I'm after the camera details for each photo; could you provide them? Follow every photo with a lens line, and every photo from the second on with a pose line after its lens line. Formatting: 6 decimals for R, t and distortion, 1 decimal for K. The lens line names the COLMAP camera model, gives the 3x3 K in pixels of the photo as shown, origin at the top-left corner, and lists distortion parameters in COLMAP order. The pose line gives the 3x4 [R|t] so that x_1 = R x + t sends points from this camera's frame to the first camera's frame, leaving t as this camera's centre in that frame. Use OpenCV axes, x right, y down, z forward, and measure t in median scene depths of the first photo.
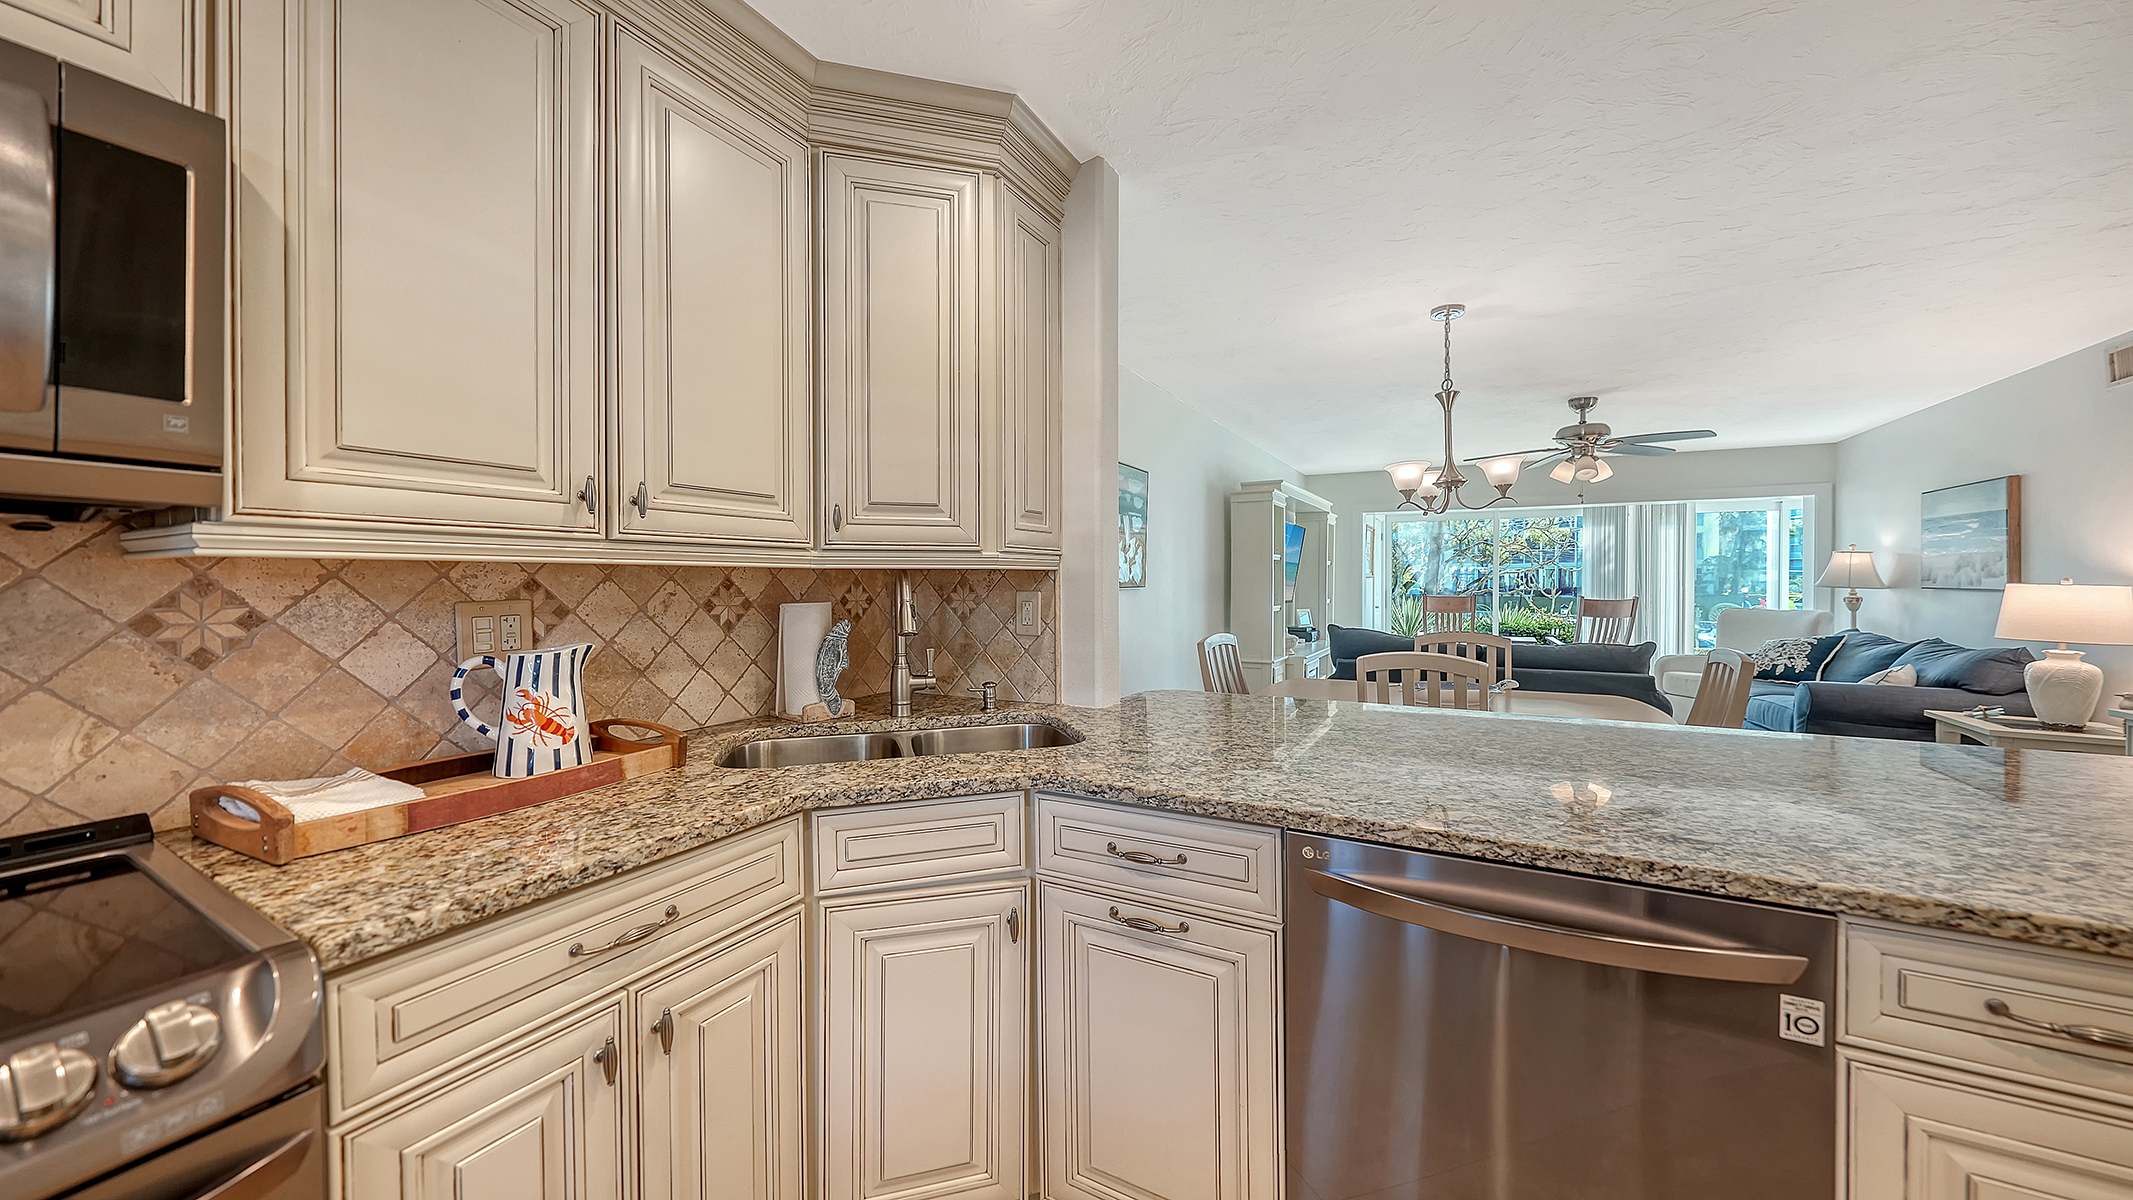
lens RADIAL K [[746.0, 0, 1027.4], [0, 746.0, 581.6], [0, 0, 1]] dist [-0.001166, -0.000176]
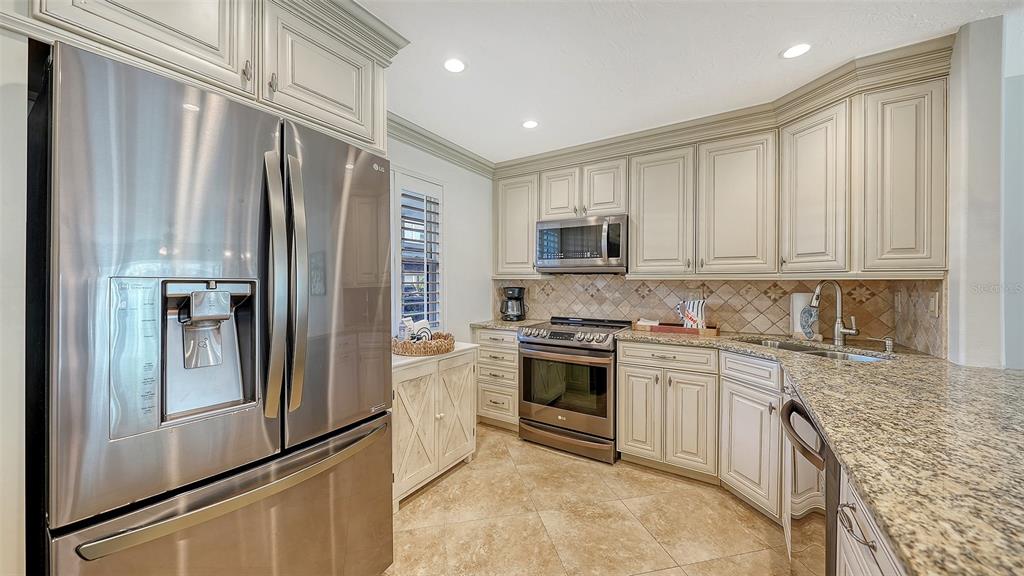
lens RADIAL K [[351.2, 0, 525.1], [0, 351.2, 282.9], [0, 0, 1]] dist [-0.002009, -0.000111]
pose [[-0.002977, 0.003523, -0.999989, 0.940858], [-0.006470, 0.999973, 0.003542, -0.004827], [0.999975, 0.006480, -0.002954, 0.059567]]
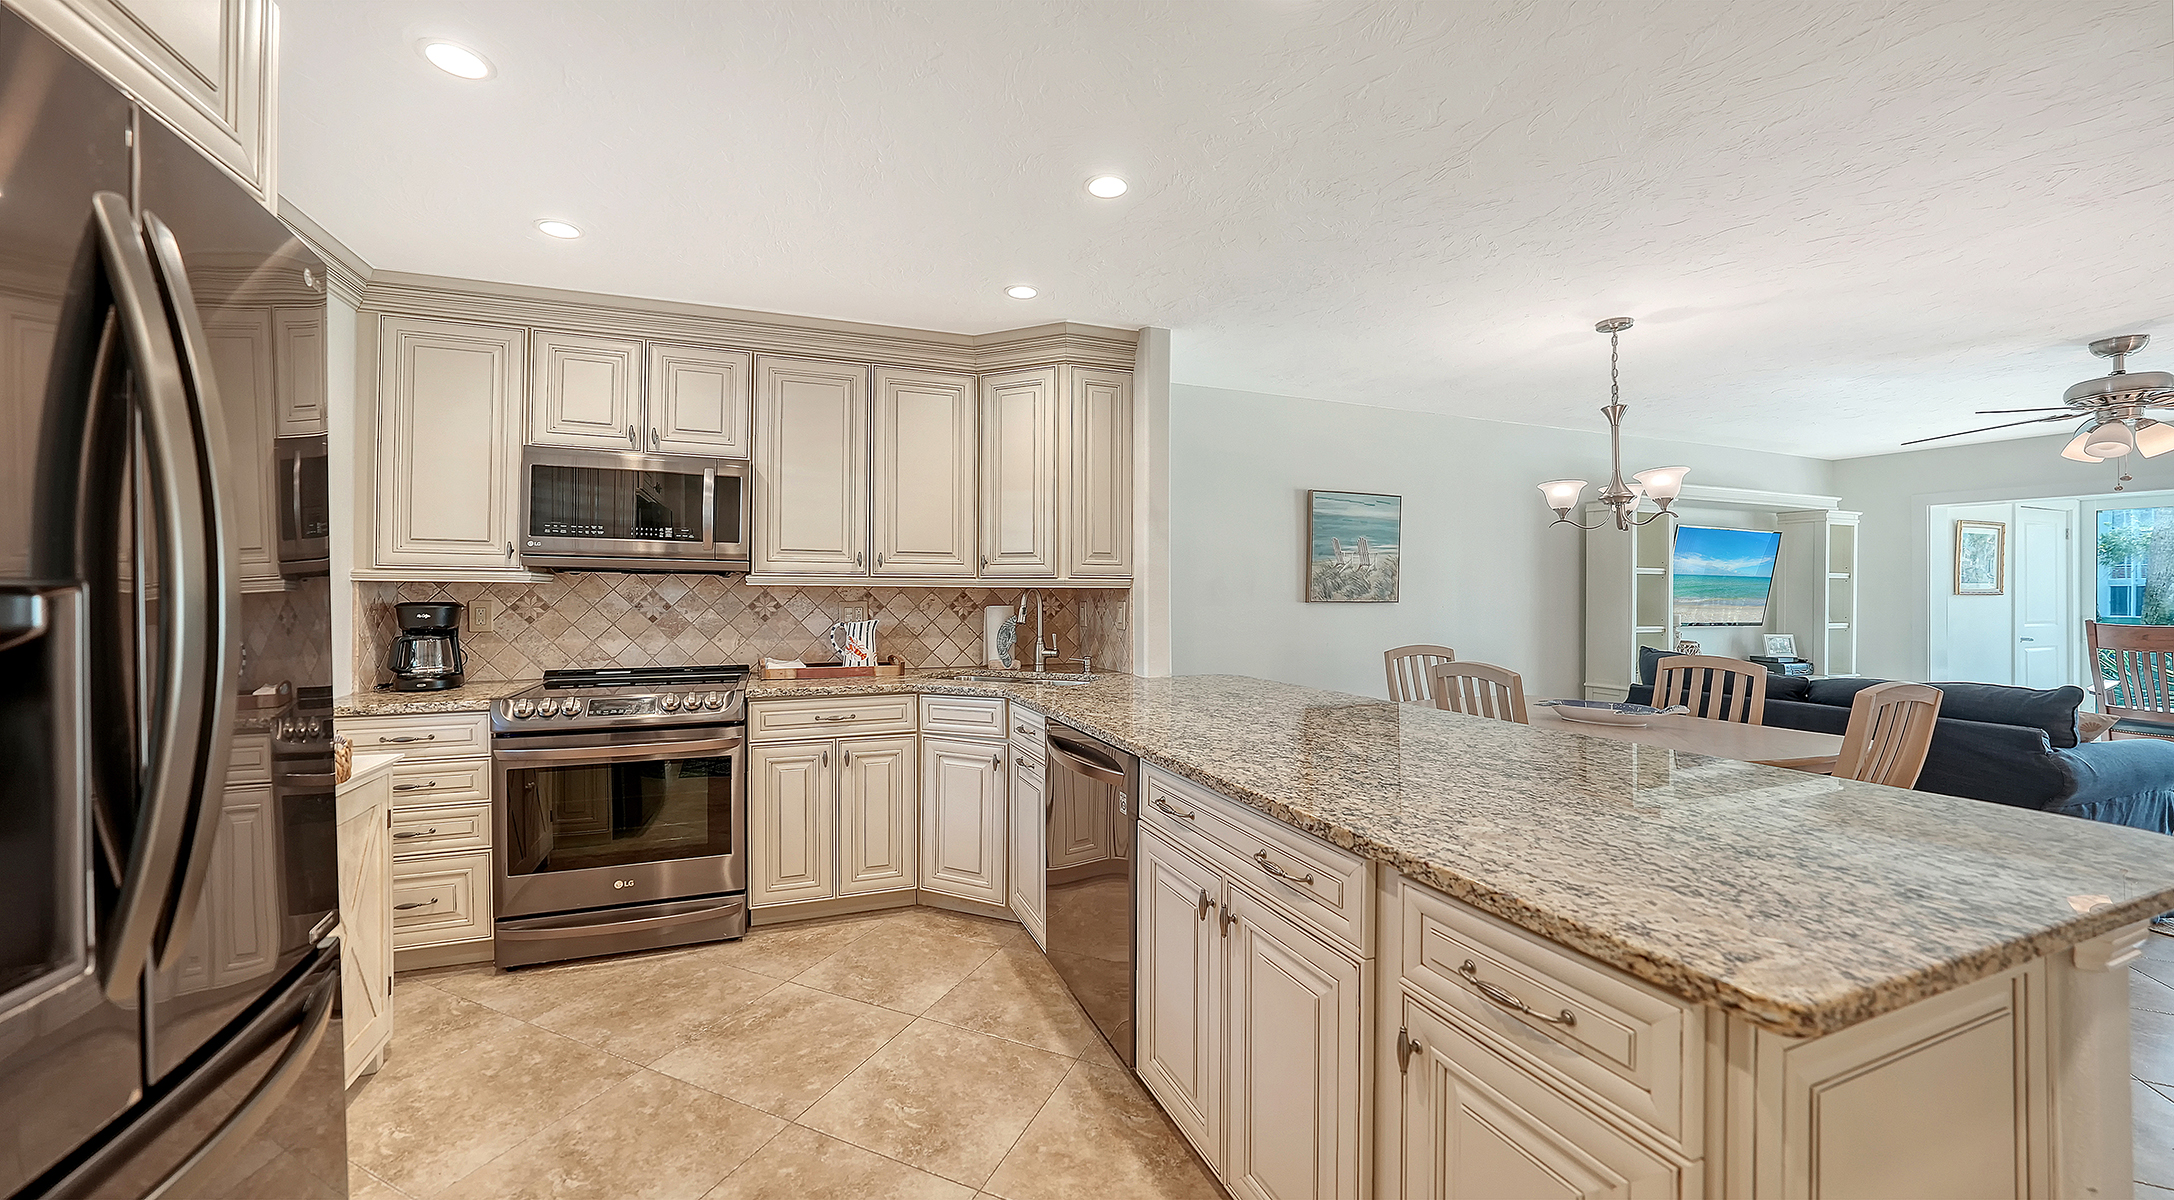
lens RADIAL K [[742.7, 0, 1053.0], [0, 742.7, 583.6], [0, 0, 1]] dist [-0.015594, 0.000508]
pose [[0.775167, -0.001178, -0.631755, 1.016028], [-0.008046, 0.999899, -0.011738, -0.006671], [0.631705, 0.014182, 0.775079, -0.357849]]
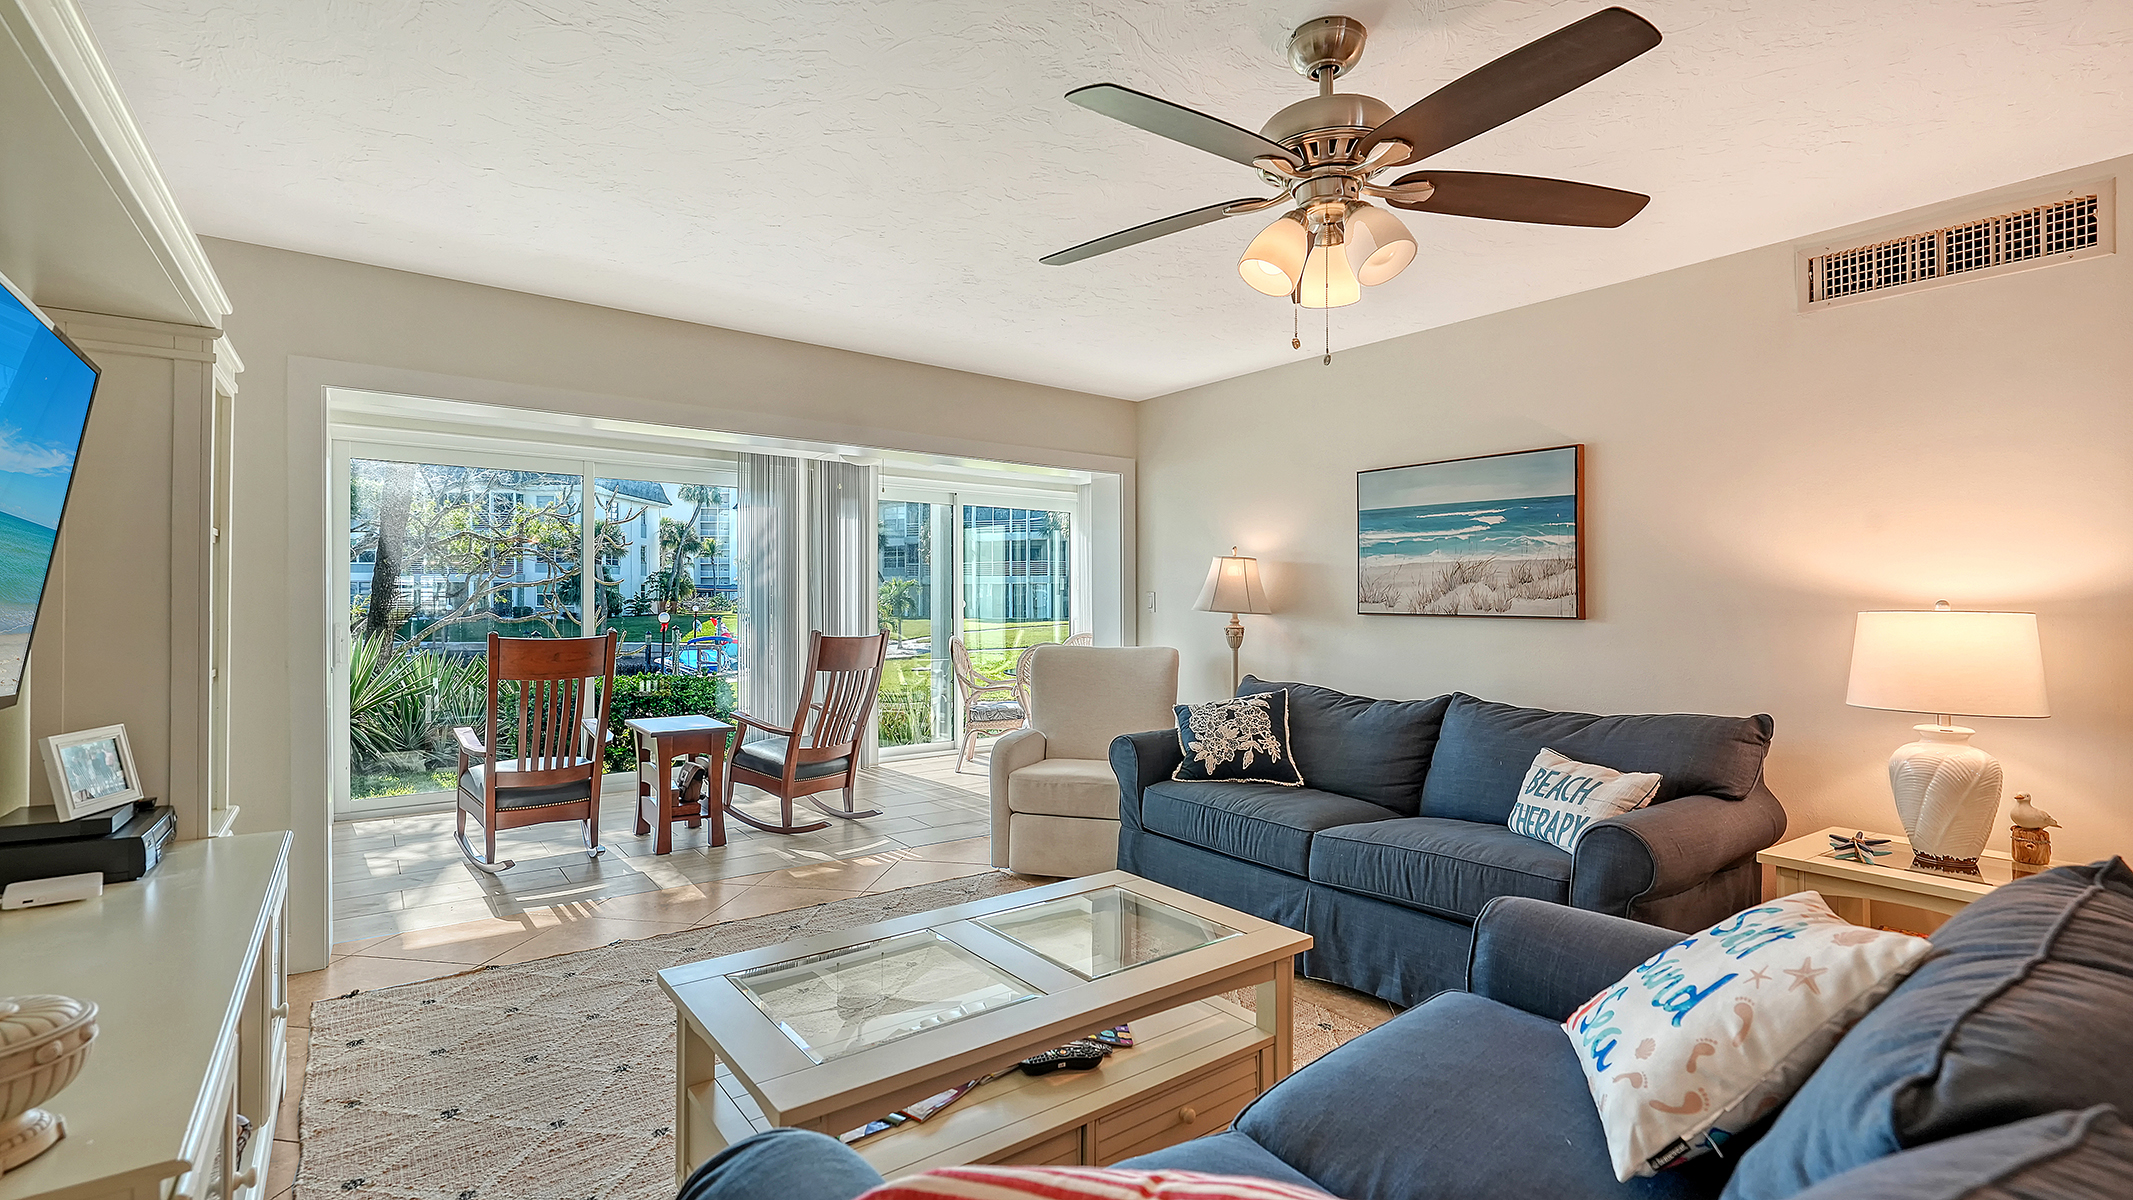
lens RADIAL K [[950.8, 0, 1091.3], [0, 950.8, 605.1], [0, 0, 1]] dist [-0.000764, -0.000129]
pose [[0.359599, -0.002916, 0.933102, 0.828548], [-0.002529, 0.999988, 0.004100, -0.004619], [-0.933103, -0.003834, 0.359588, 2.391629]]
